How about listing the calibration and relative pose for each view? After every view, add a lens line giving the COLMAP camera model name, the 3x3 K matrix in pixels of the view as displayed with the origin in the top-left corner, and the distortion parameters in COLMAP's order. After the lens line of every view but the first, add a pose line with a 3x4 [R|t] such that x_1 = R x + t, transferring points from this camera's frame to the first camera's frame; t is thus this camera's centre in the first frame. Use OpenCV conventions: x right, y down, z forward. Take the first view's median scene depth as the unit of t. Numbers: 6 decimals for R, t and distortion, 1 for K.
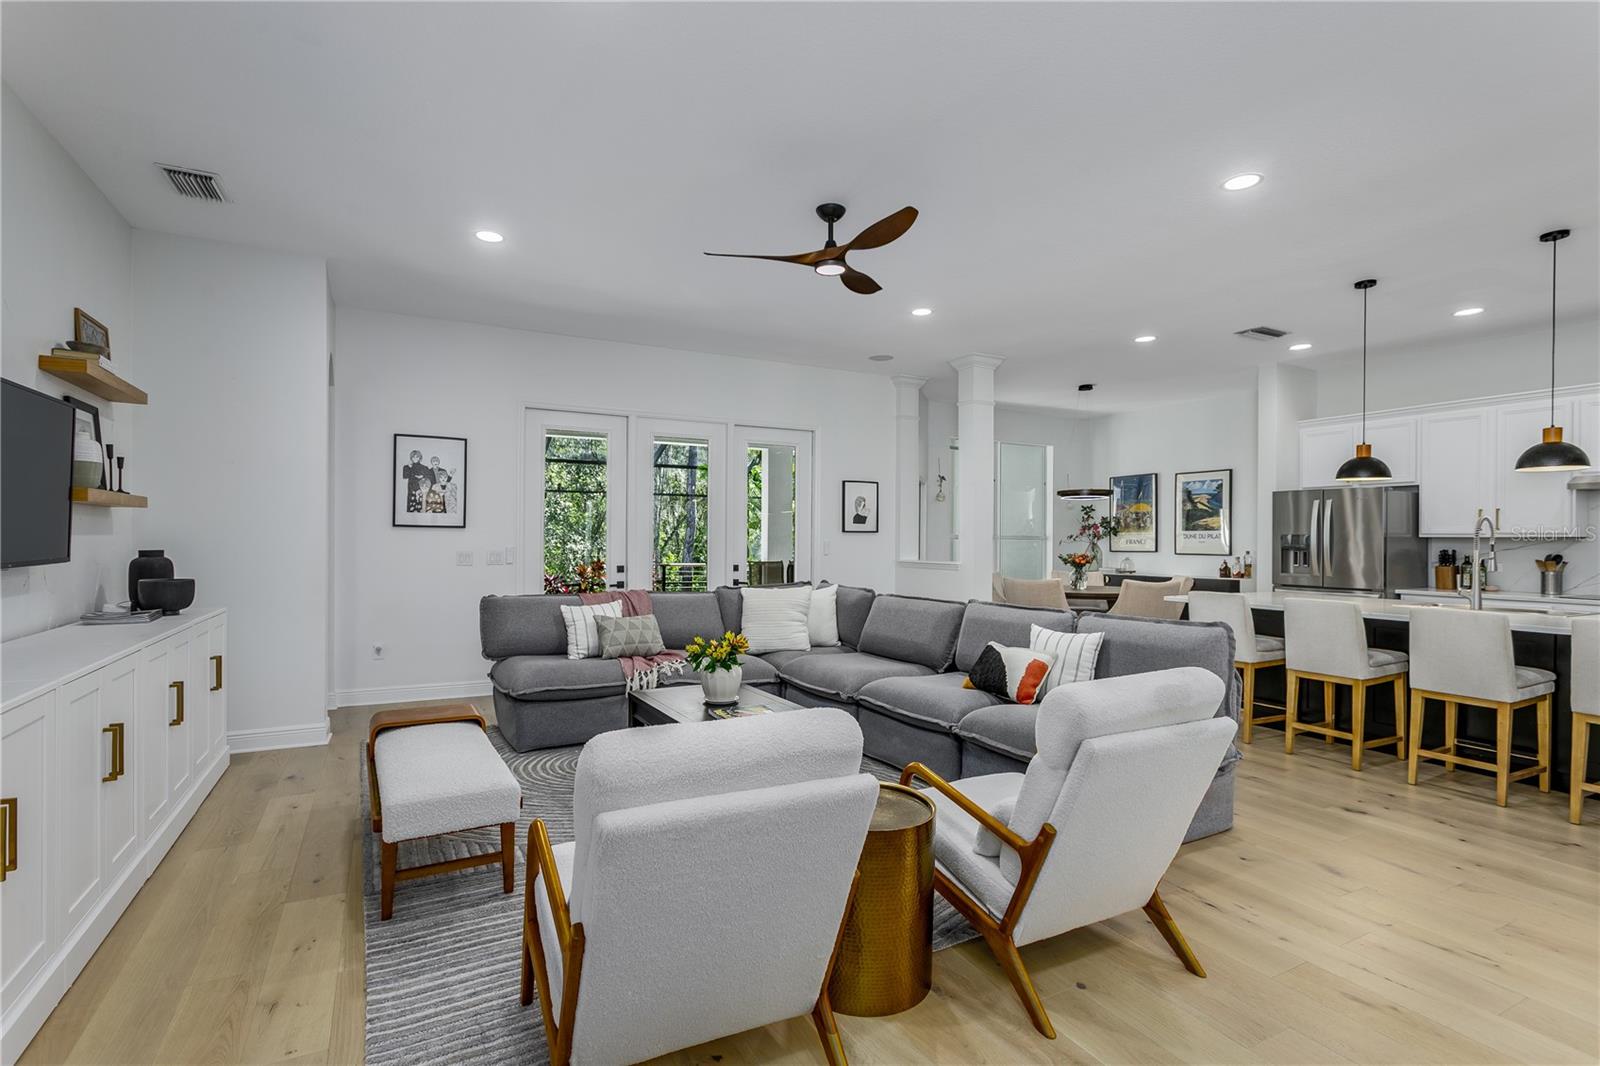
lens RADIAL K [[760.5, 0, 800.0], [0, 760.5, 533.0], [0, 0, 1]] dist [-0.001023, 0.000398]
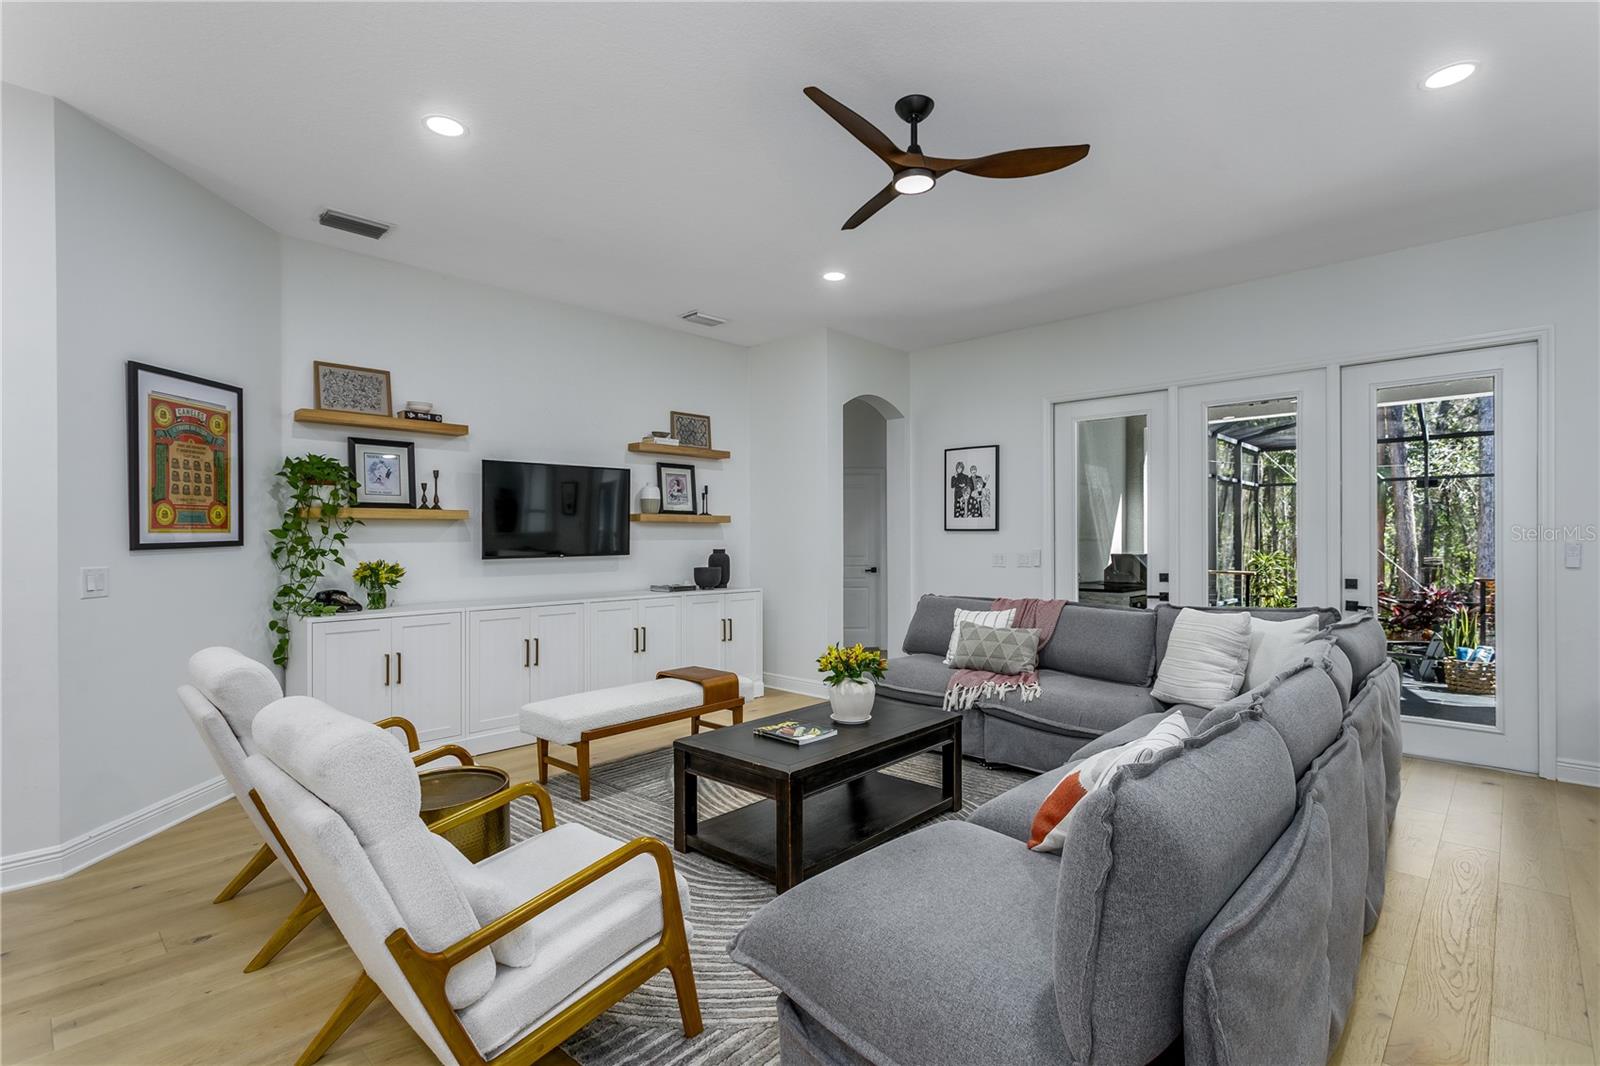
lens RADIAL K [[760.5, 0, 800.0], [0, 760.5, 533.0], [0, 0, 1]] dist [-0.001023, 0.000398]
pose [[0.315994, -0.014362, -0.948652, 0.477145], [0.010635, 0.999876, -0.011595, 0.005817], [0.948701, -0.006425, 0.316108, 0.426843]]
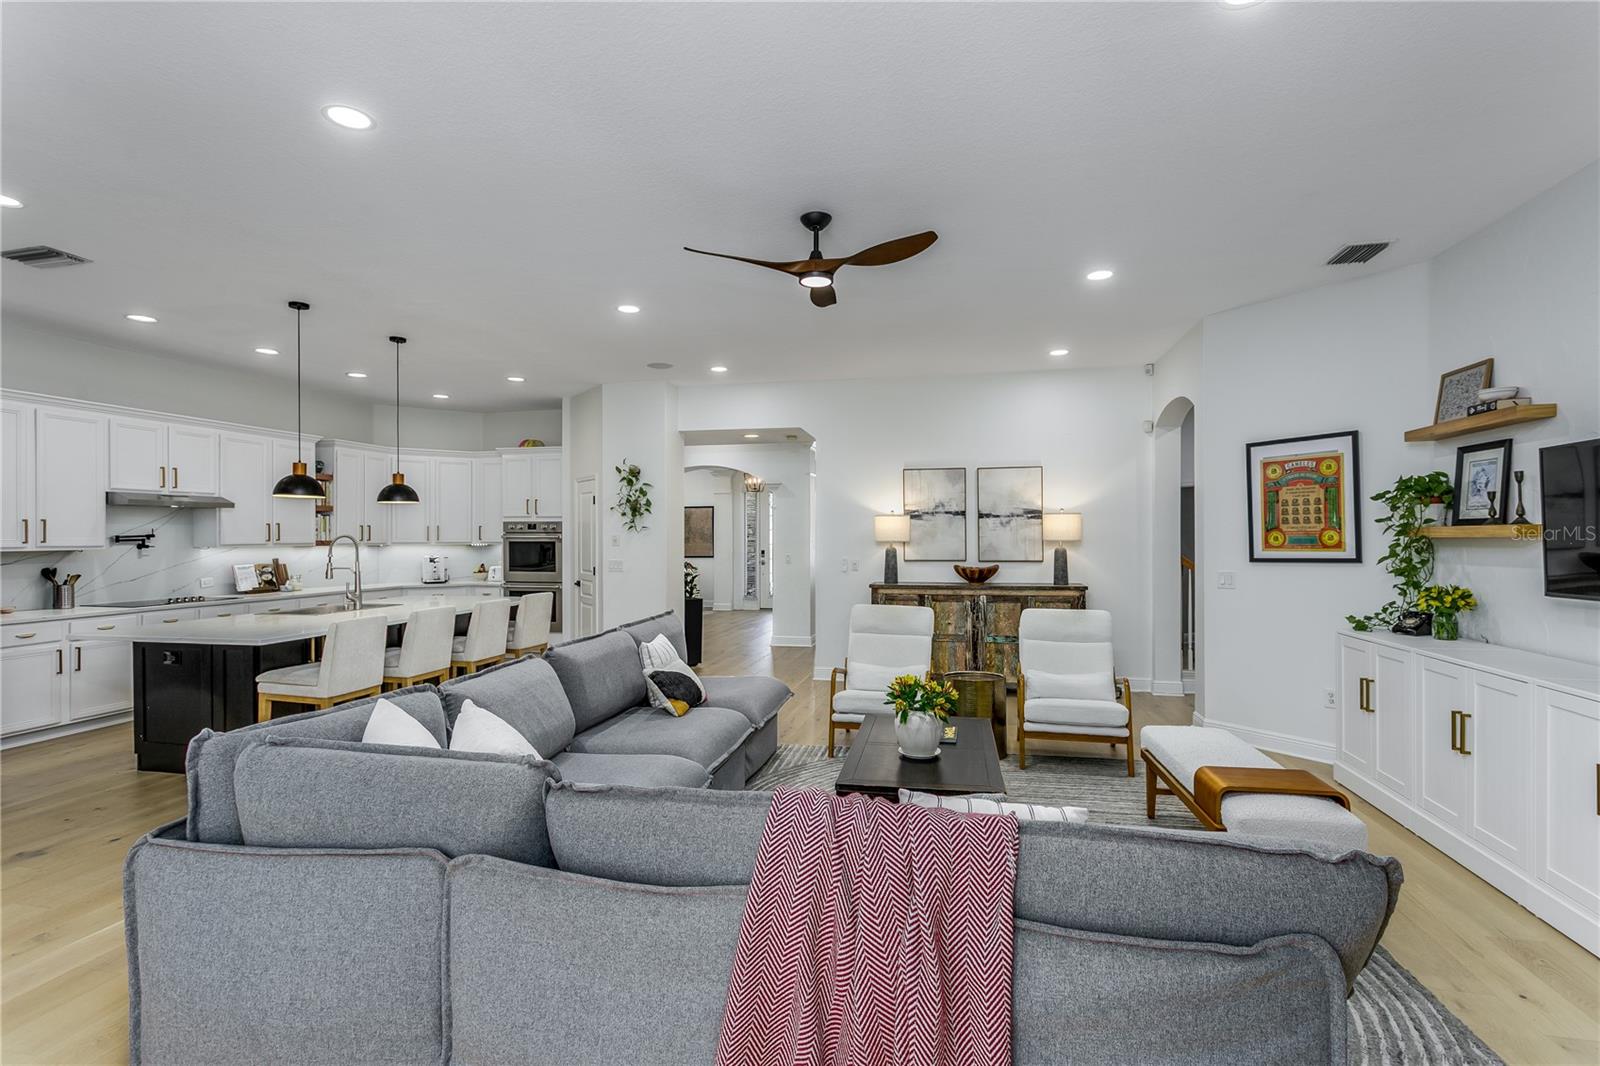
lens RADIAL K [[760.5, 0, 800.0], [0, 760.5, 533.0], [0, 0, 1]] dist [-0.001023, 0.000398]
pose [[-0.753376, -0.002431, 0.657585, -0.371454], [-0.006322, 0.999974, -0.003547, -0.019895], [-0.657559, -0.006829, -0.753372, 1.133787]]
